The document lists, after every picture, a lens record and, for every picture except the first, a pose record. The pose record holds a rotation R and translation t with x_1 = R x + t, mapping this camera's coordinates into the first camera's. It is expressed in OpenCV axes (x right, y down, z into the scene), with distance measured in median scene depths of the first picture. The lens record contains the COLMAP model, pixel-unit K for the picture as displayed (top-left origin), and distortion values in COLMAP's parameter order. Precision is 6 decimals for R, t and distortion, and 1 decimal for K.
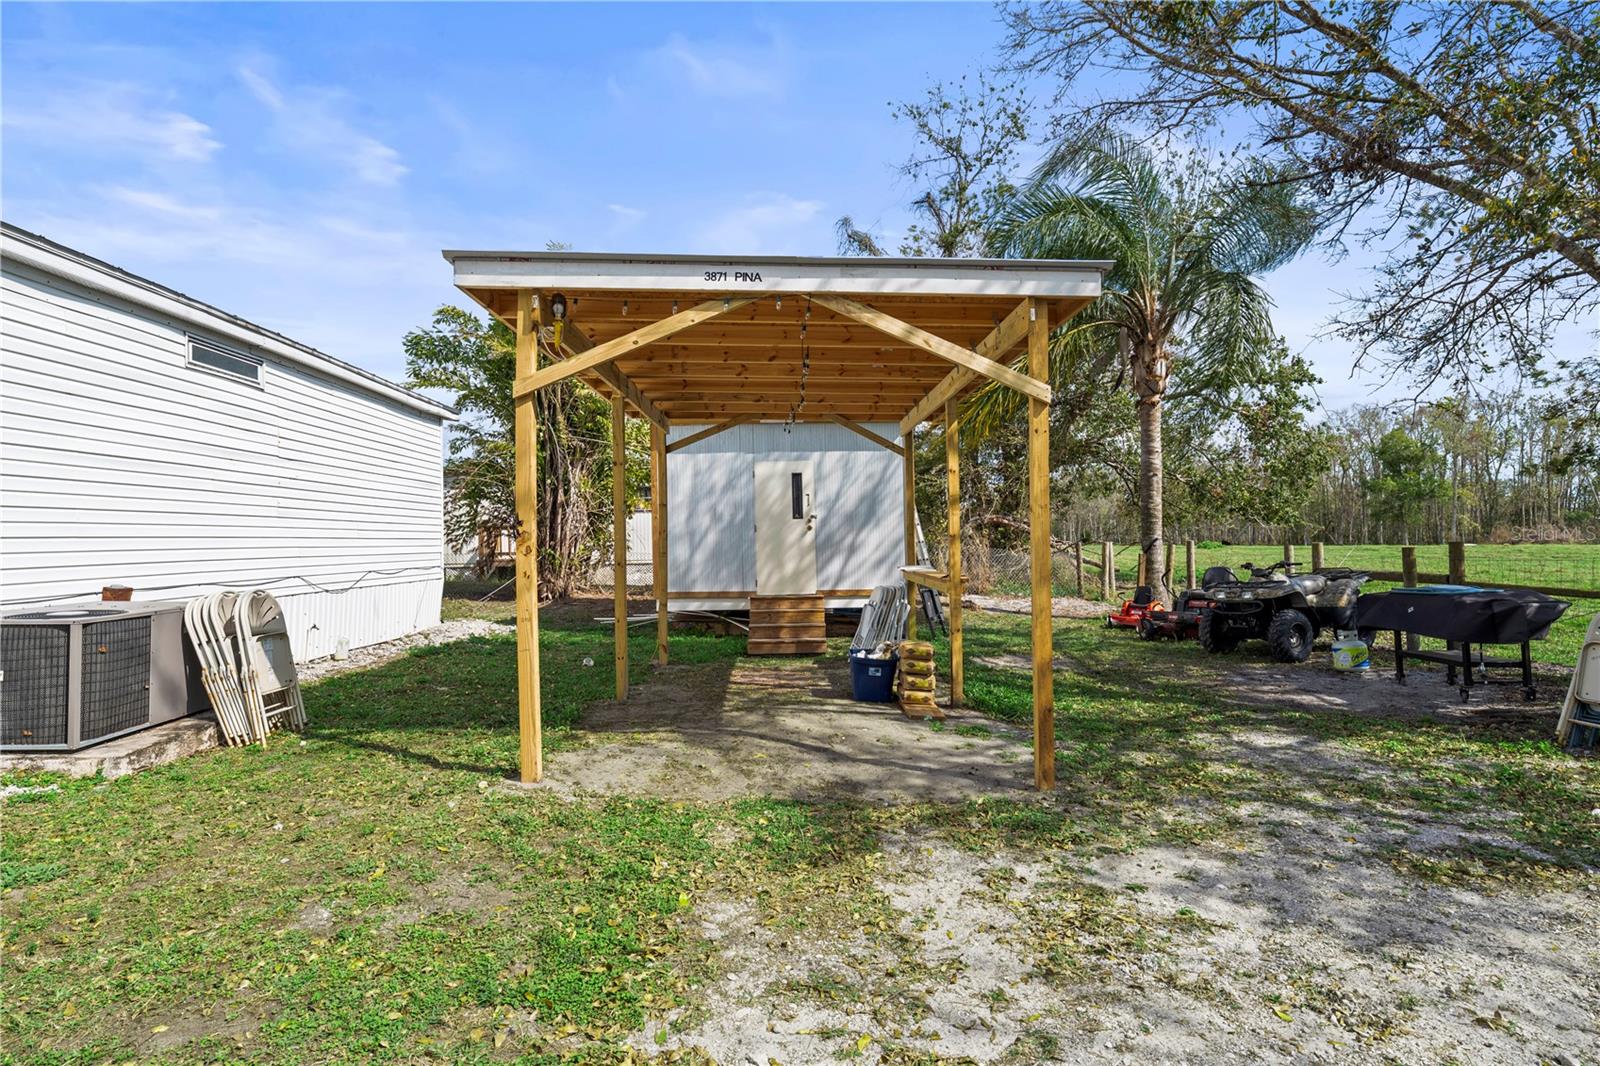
lens RADIAL K [[778.6, 0, 801.0], [0, 778.6, 525.6], [0, 0, 1]] dist [0.001145, 0.000042]
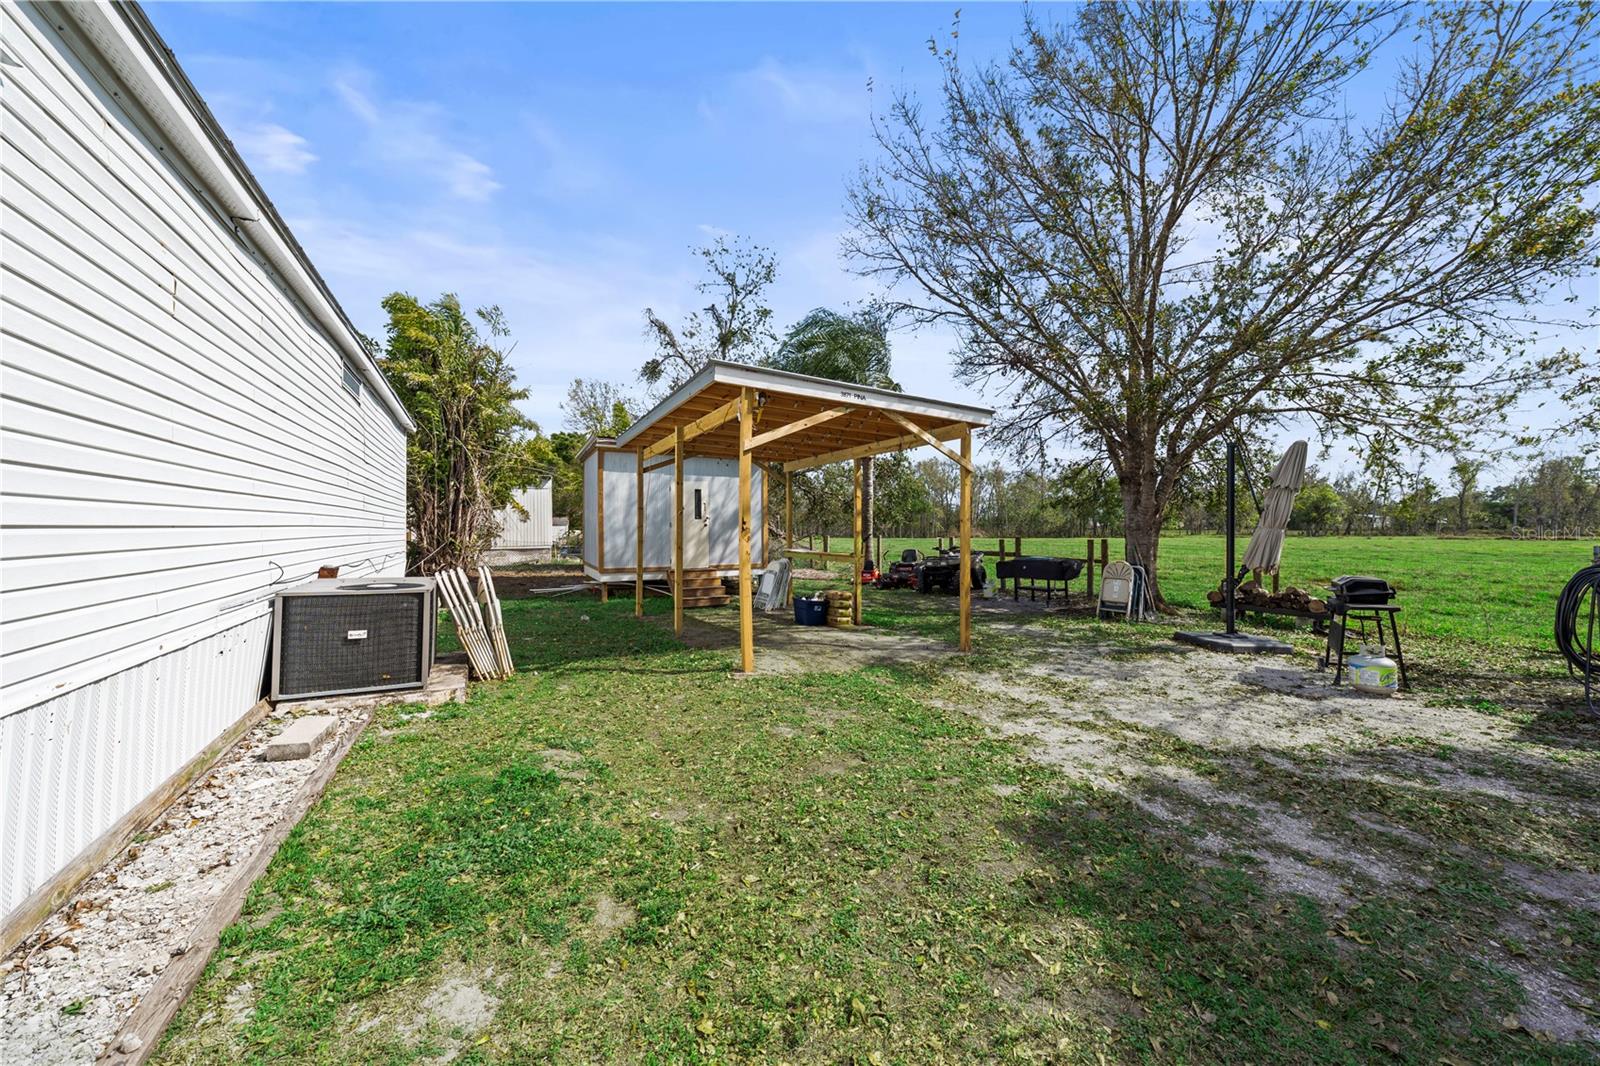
lens RADIAL K [[548.4, 0, 799.9], [0, 548.4, 526.4], [0, 0, 1]] dist [-0.003742, 0.000817]
pose [[0.885166, 0.015980, 0.465000, -0.398315], [-0.018925, 0.999820, 0.001665, -0.000002], [-0.464890, -0.010274, 0.885309, -0.063717]]
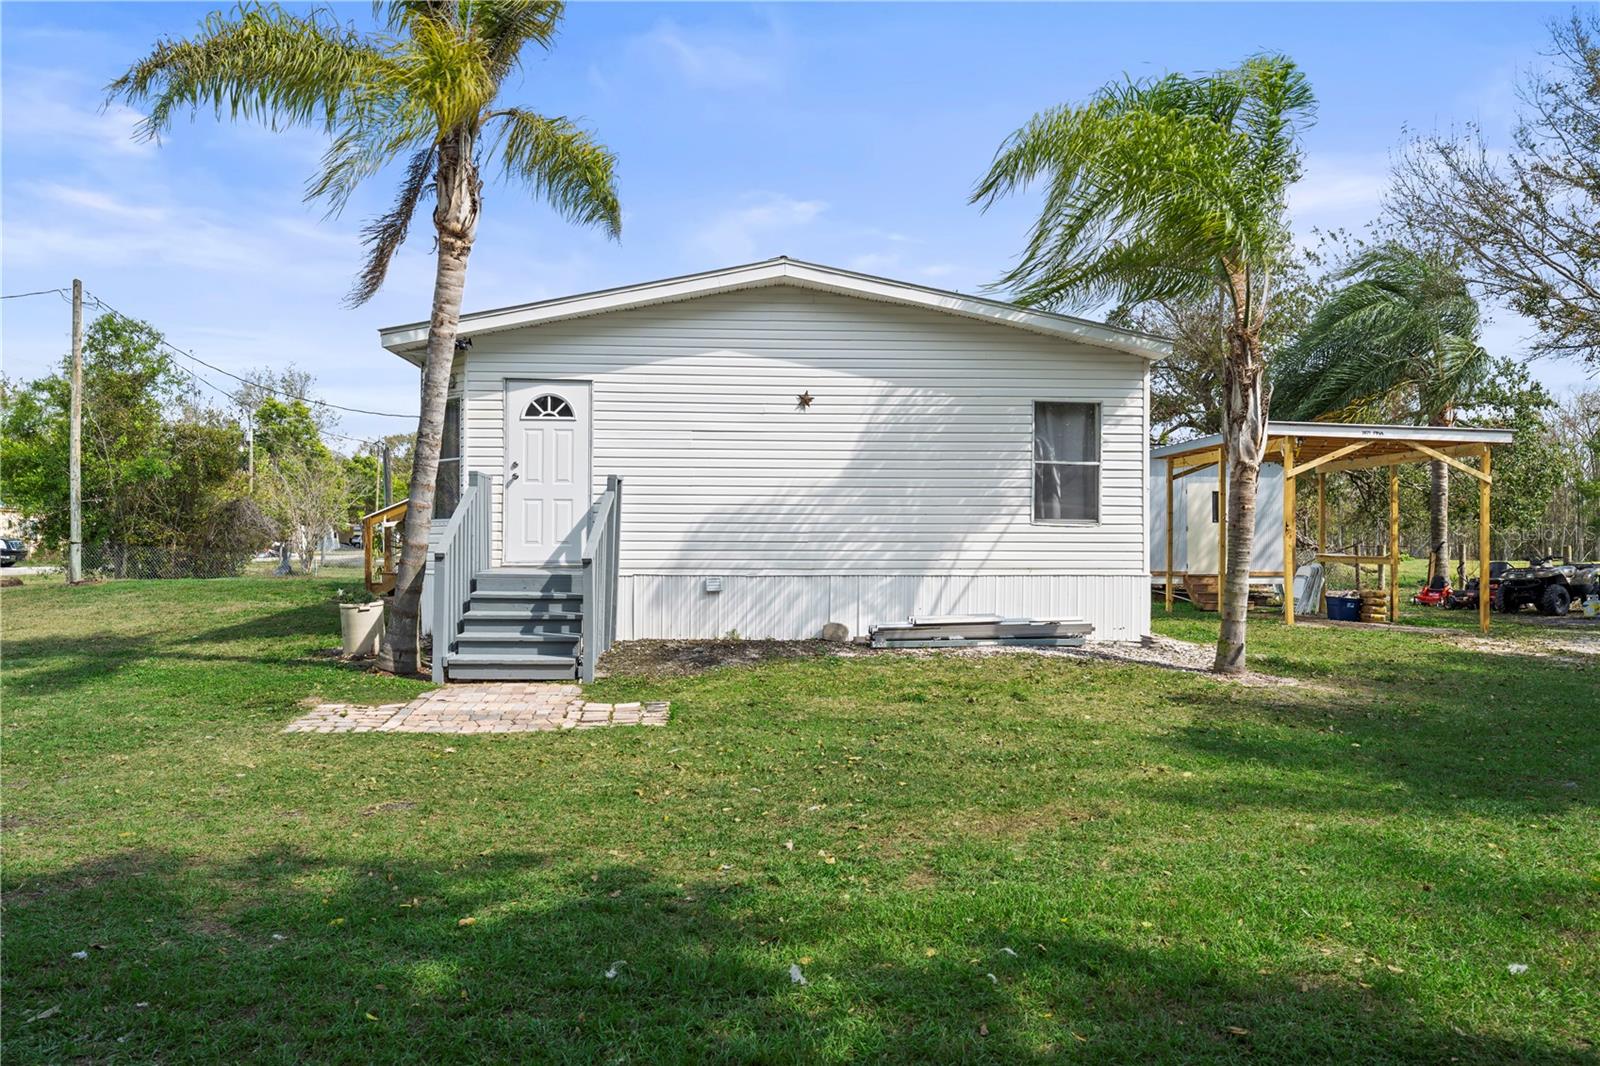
lens RADIAL K [[1123.3, 0, 795.9], [0, 1123.3, 526.5], [0, 0, 1]] dist [0.005133, 0.007160]
pose [[0.999535, 0.021002, 0.022092, -1.014020], [-0.021061, 0.999775, 0.002431, 0.012365], [-0.022036, -0.002895, 0.999753, -1.319968]]
